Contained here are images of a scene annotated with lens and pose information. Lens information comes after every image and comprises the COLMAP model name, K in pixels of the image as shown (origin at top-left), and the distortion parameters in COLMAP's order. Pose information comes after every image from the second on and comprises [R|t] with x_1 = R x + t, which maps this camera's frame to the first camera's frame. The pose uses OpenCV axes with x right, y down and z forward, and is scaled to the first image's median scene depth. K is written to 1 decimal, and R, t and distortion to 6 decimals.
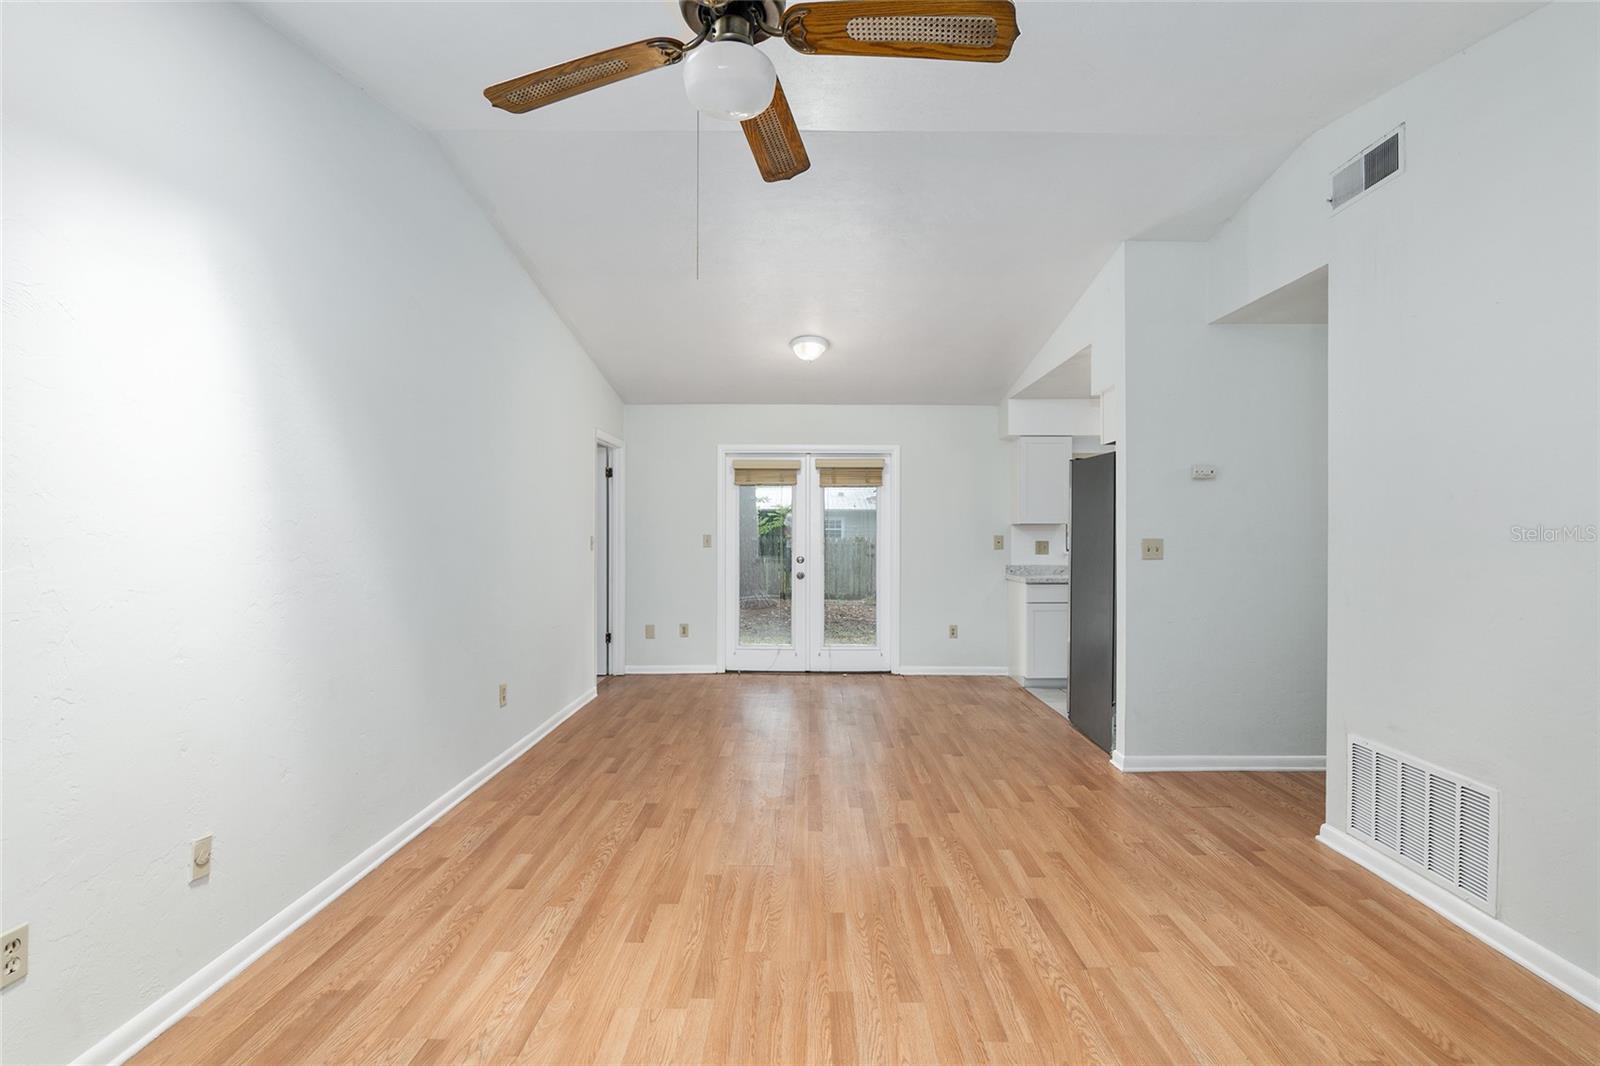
lens RADIAL K [[740.9, 0, 793.3], [0, 740.9, 533.5], [0, 0, 1]] dist [-0.019693, 0.006141]
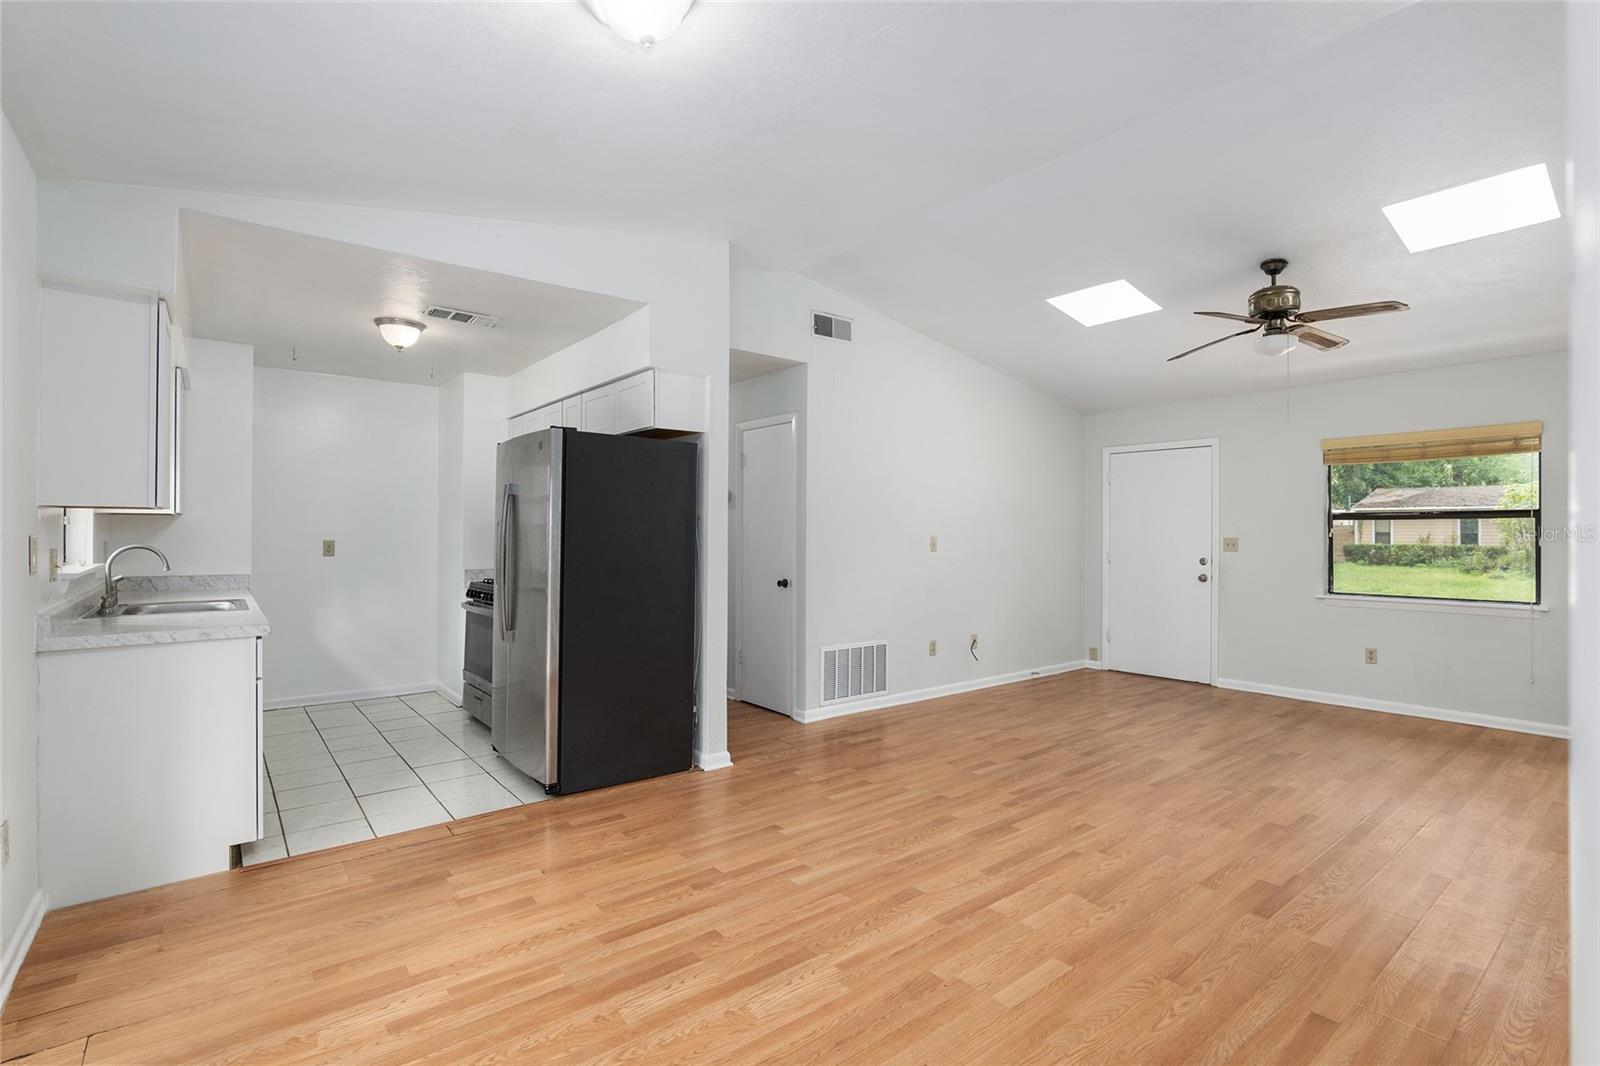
lens RADIAL K [[740.9, 0, 810.8], [0, 740.9, 527.5], [0, 0, 1]] dist [-0.019693, 0.006141]
pose [[-0.644453, 0.001009, 0.764644, -0.604185], [-0.002443, 0.999991, -0.003379, -0.000650], [-0.764640, -0.004045, -0.644444, 2.376342]]
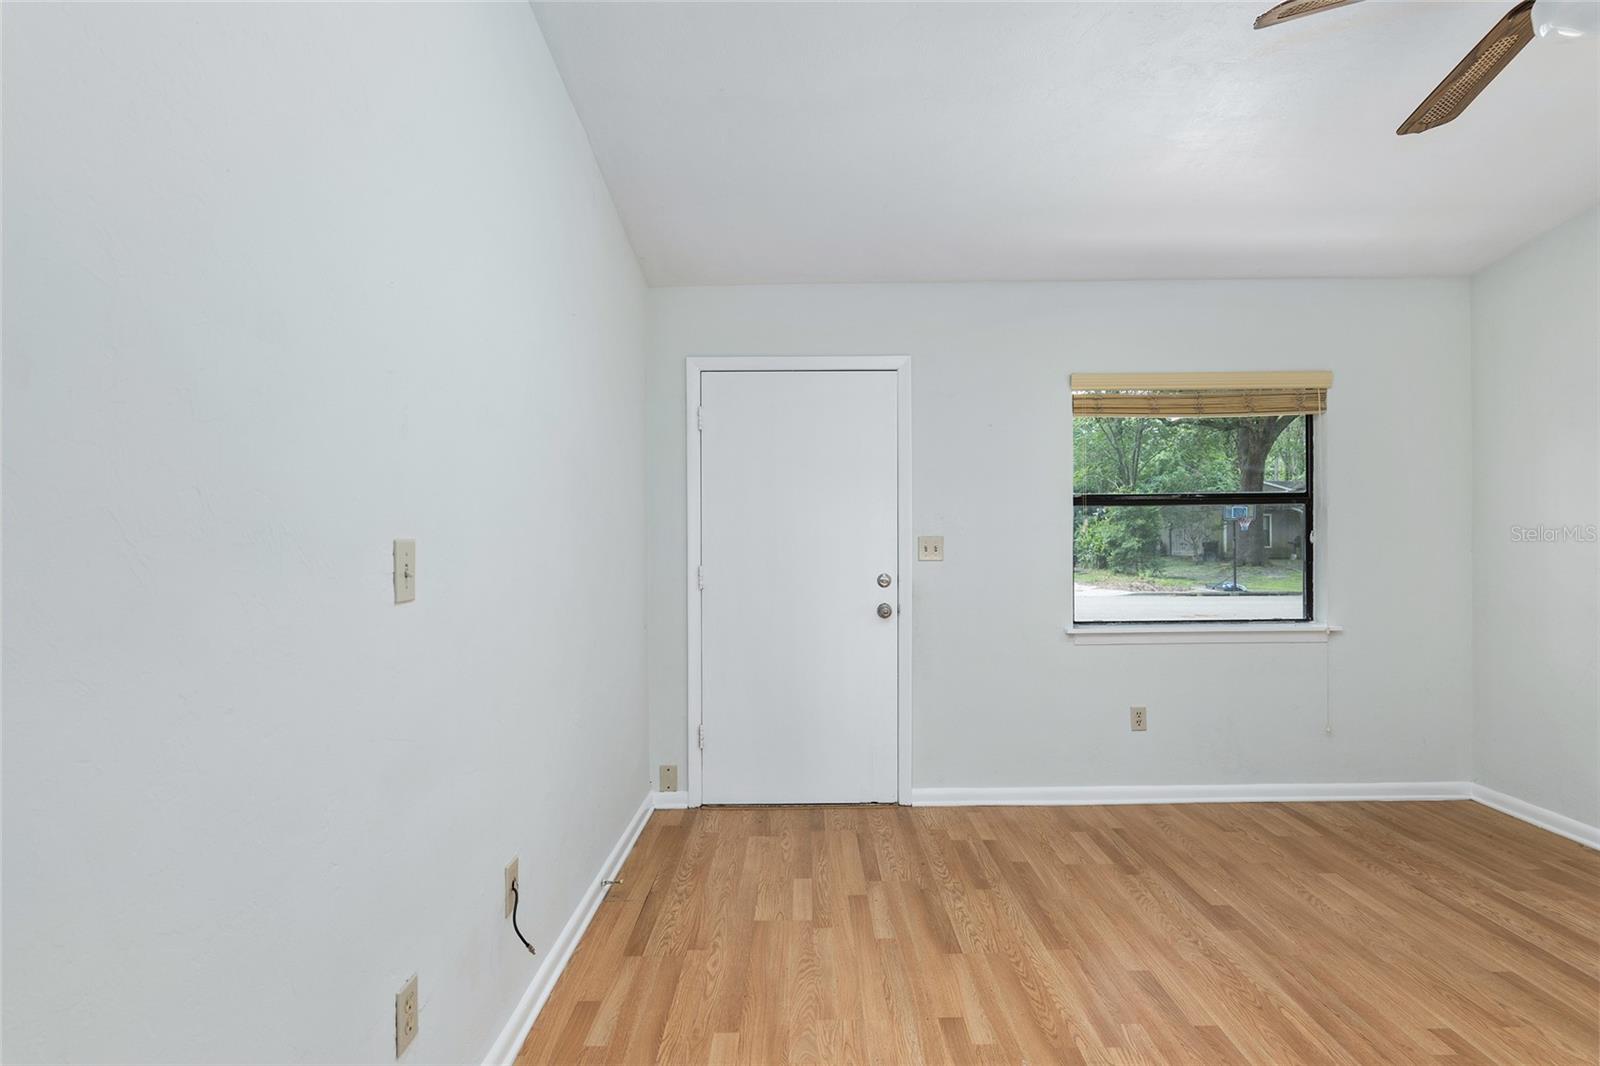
lens RADIAL K [[759.3, 0, 790.9], [0, 759.3, 537.0], [0, 0, 1]] dist [-0.008688, 0.002506]
pose [[-0.999963, 0.004078, -0.007532, 0.570678], [0.004031, 0.999973, 0.006222, 0.012417], [0.007557, 0.006192, -0.999952, 1.217287]]
